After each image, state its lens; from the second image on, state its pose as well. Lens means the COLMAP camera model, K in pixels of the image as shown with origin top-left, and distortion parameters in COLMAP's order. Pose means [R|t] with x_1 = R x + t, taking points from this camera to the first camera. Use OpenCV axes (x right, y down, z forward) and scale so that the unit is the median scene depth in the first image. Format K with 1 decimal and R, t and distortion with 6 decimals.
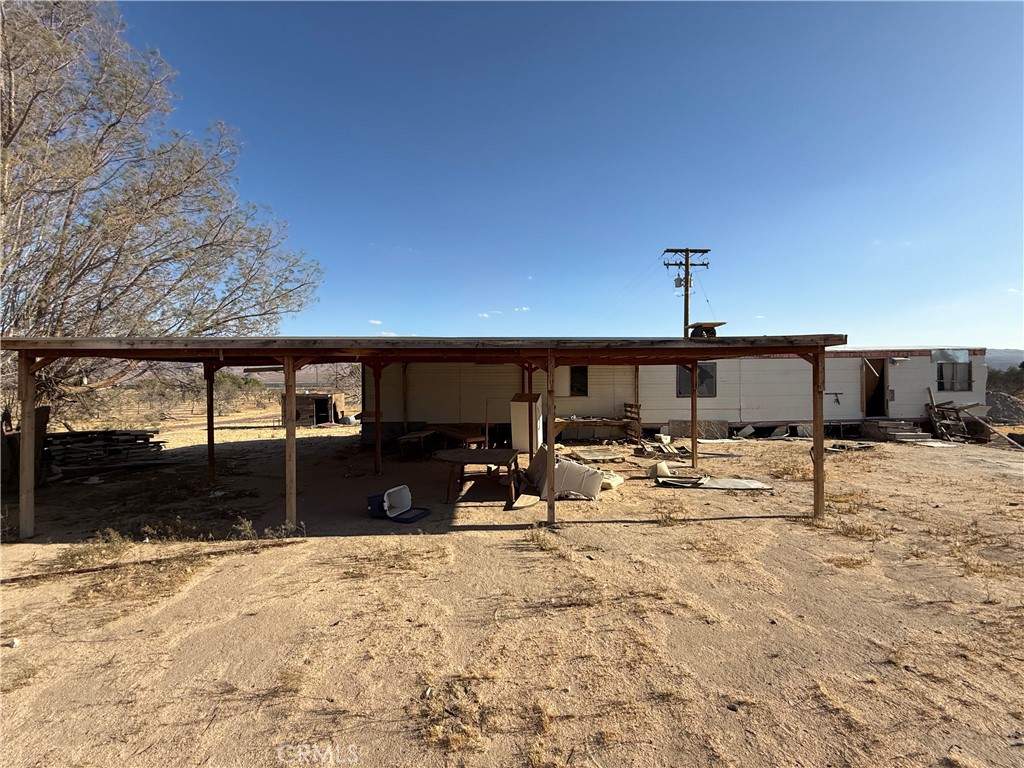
lens RADIAL K [[408.3, 0, 508.8], [0, 408.3, 381.9], [0, 0, 1]] dist [0.000509, 0.000222]
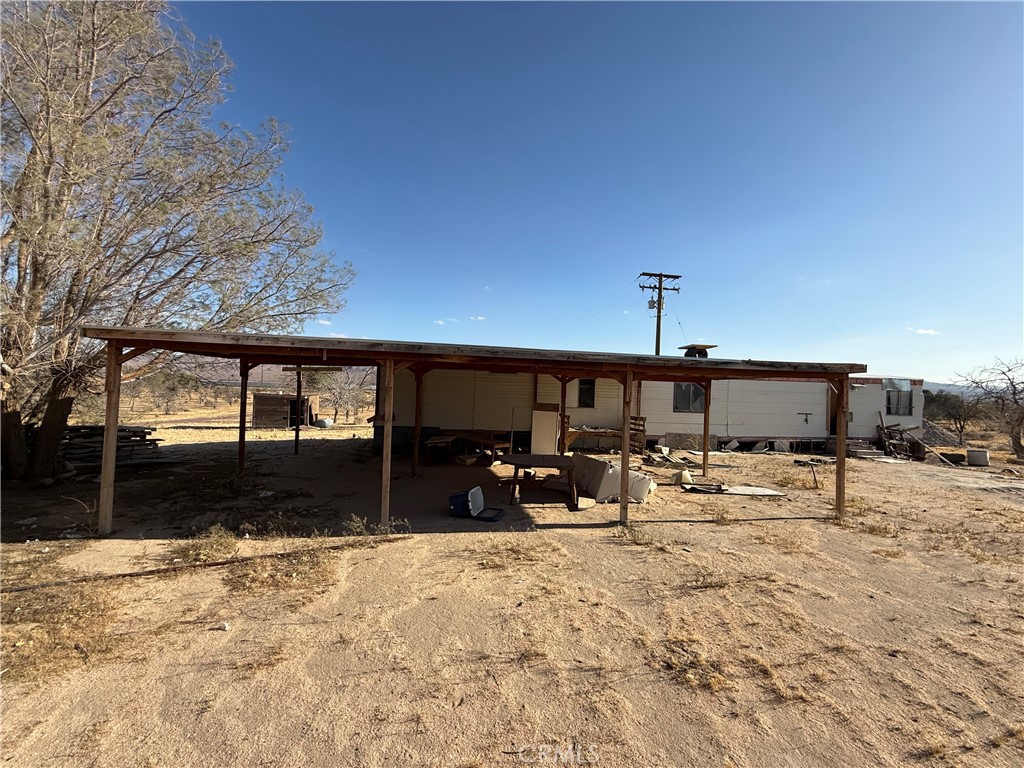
lens RADIAL K [[408.3, 0, 508.8], [0, 408.3, 381.9], [0, 0, 1]] dist [0.000509, 0.000222]
pose [[0.992574, 0.044202, 0.113329, -0.202109], [-0.041573, 0.998811, -0.025459, 0.005120], [-0.114320, 0.020559, 0.993231, -0.038368]]
